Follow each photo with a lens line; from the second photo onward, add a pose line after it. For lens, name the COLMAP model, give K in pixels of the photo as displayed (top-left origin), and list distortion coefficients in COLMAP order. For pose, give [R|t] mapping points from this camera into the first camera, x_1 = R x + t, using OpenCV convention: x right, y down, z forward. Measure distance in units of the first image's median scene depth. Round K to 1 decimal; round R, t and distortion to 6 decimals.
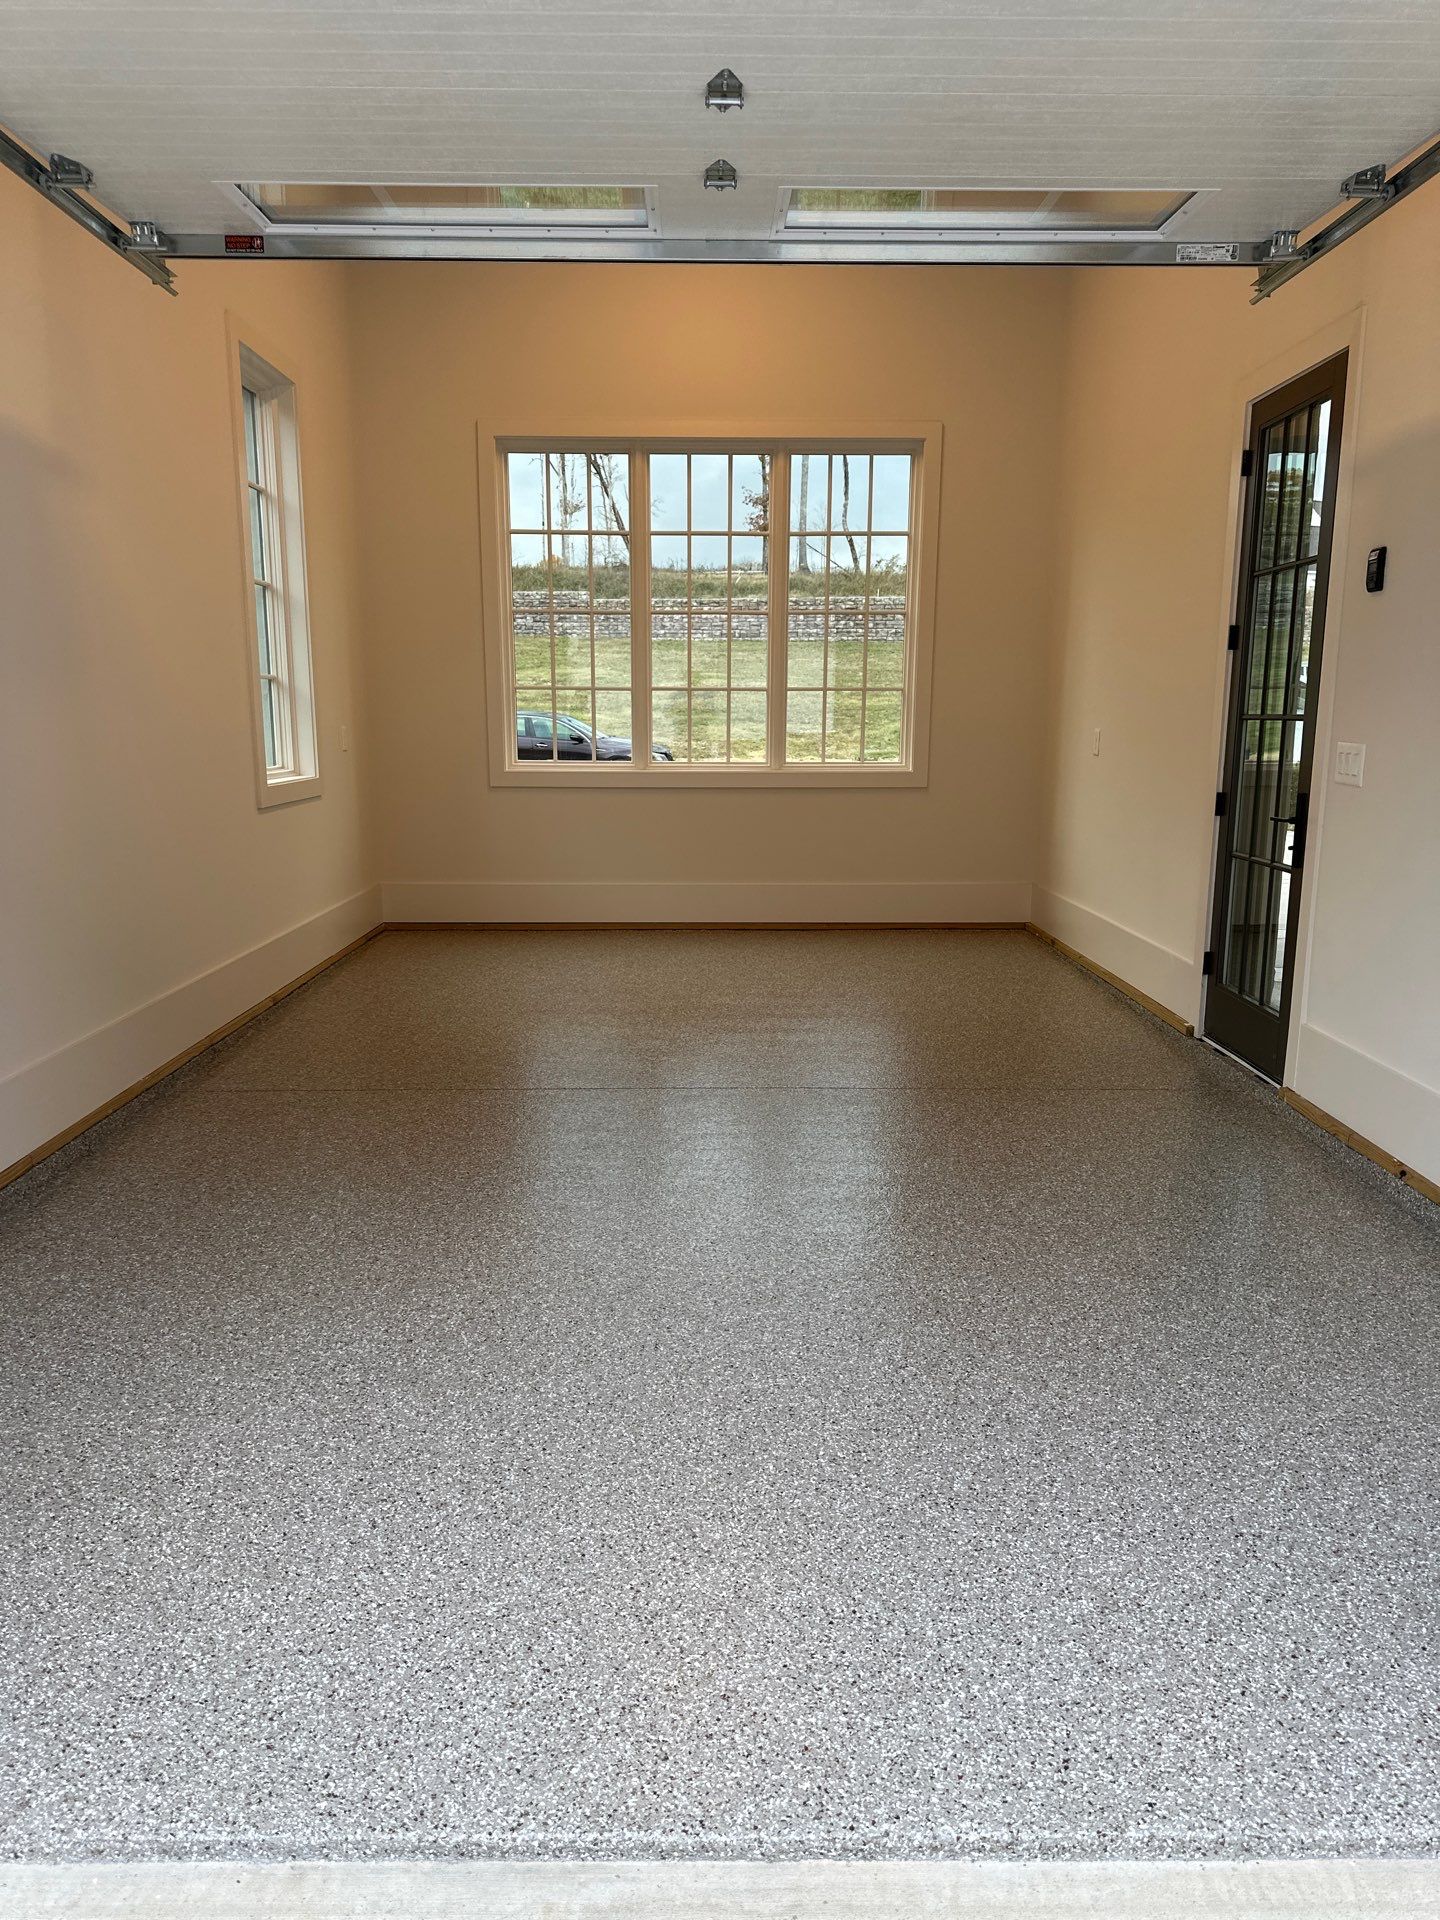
lens RADIAL K [[1359.1, 0, 720.0], [0, 1359.1, 960.0], [0, 0, 1]] dist [0.047783, -0.040878]
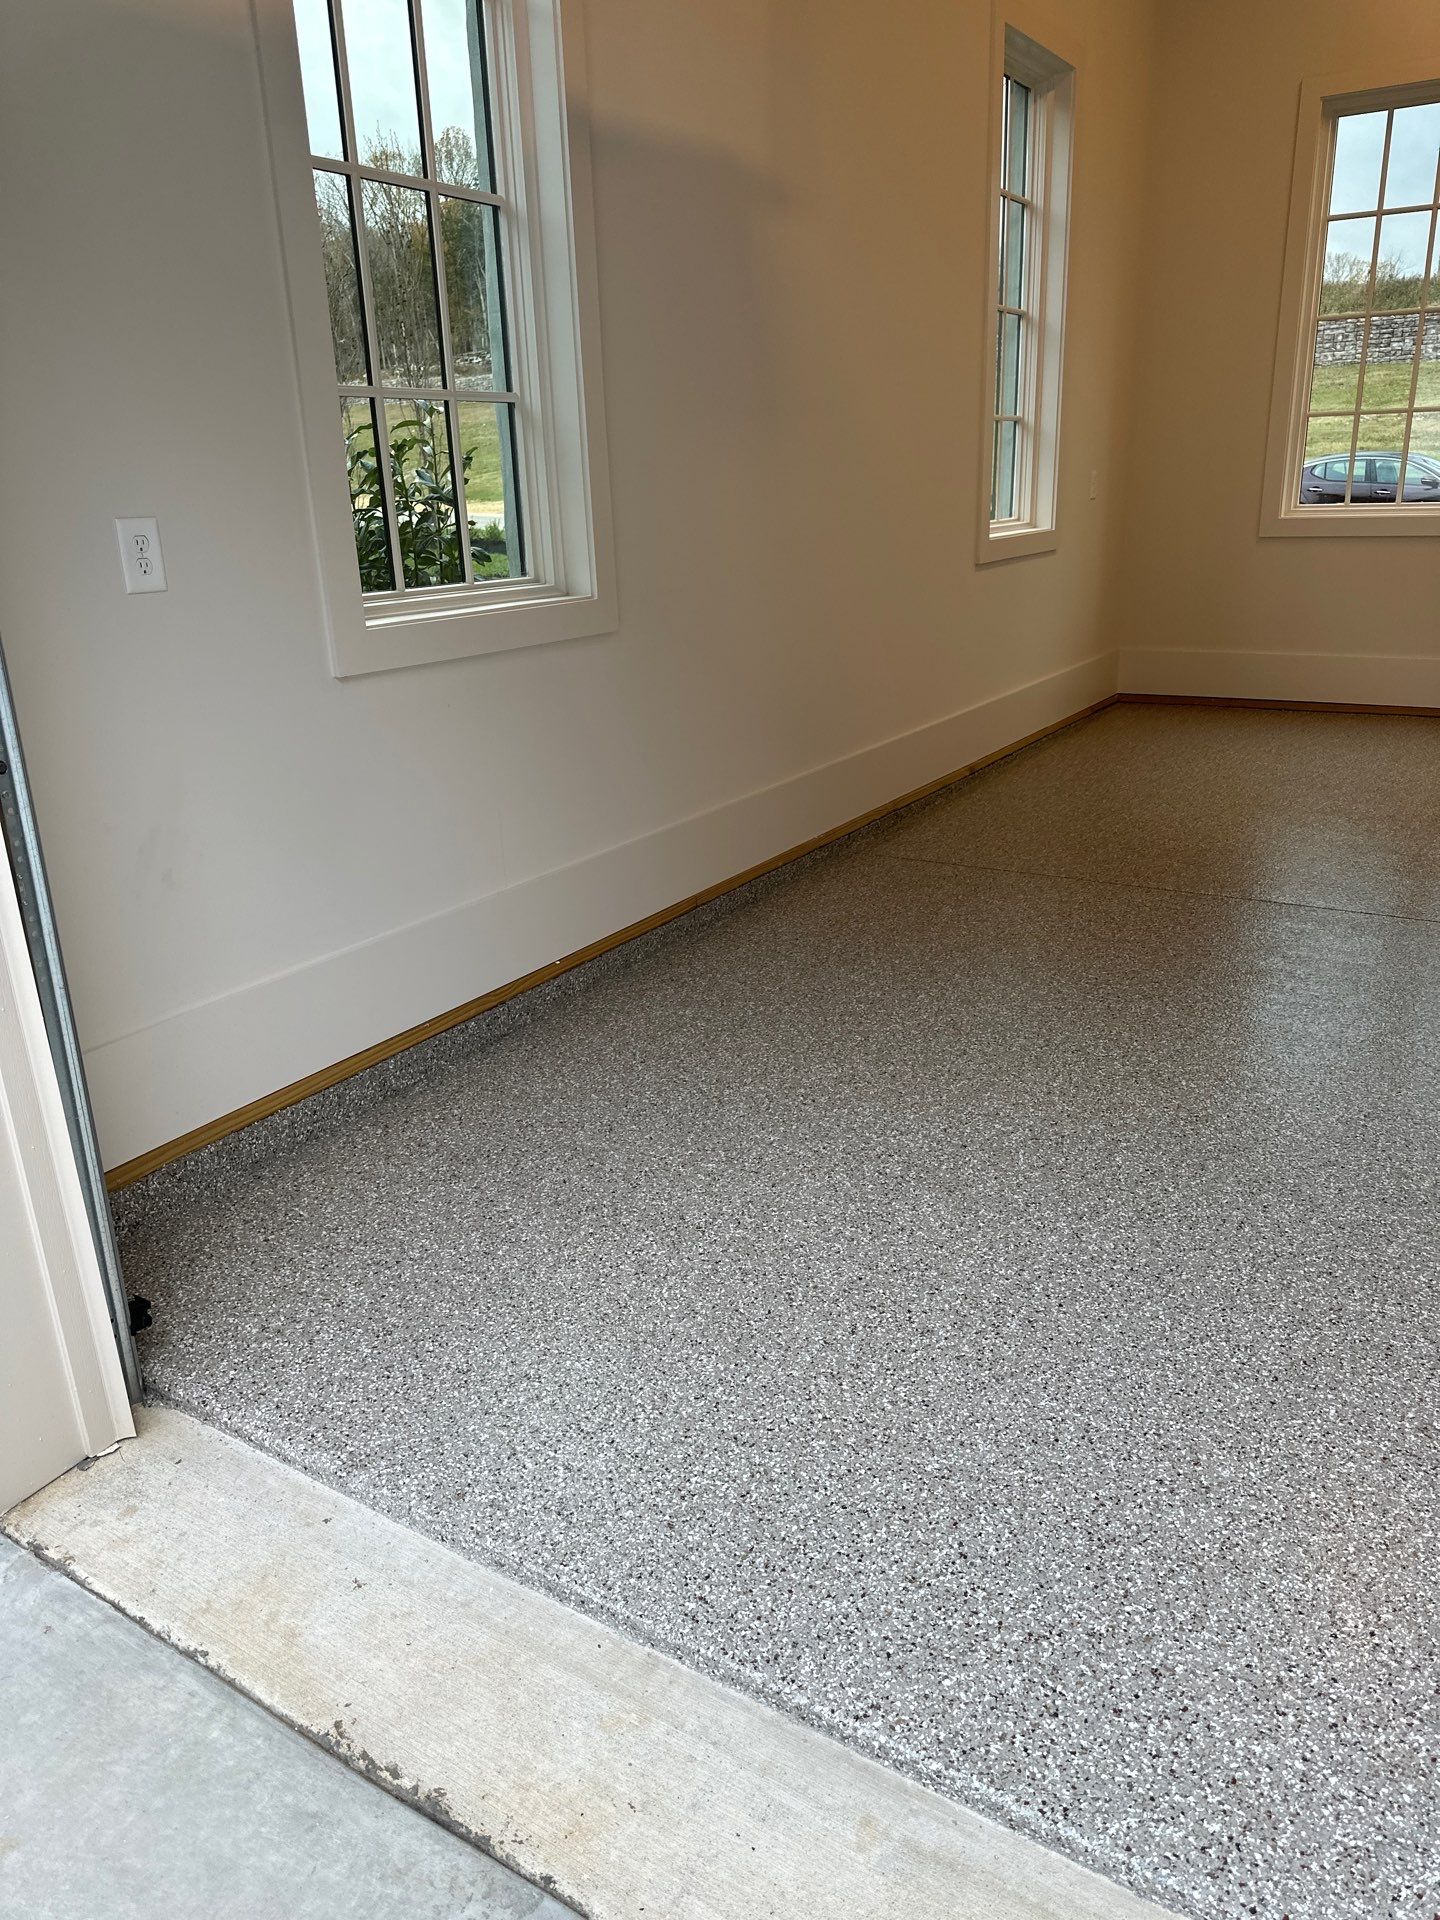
lens RADIAL K [[1366.1, 0, 720.0], [0, 1366.1, 960.0], [0, 0, 1]] dist [0.033443, -0.035889]
pose [[0.842684, 0.148691, -0.517469, 0.147576], [-0.062887, 0.981713, 0.179679, -0.003181], [0.534723, -0.118870, 0.836625, 0.242899]]
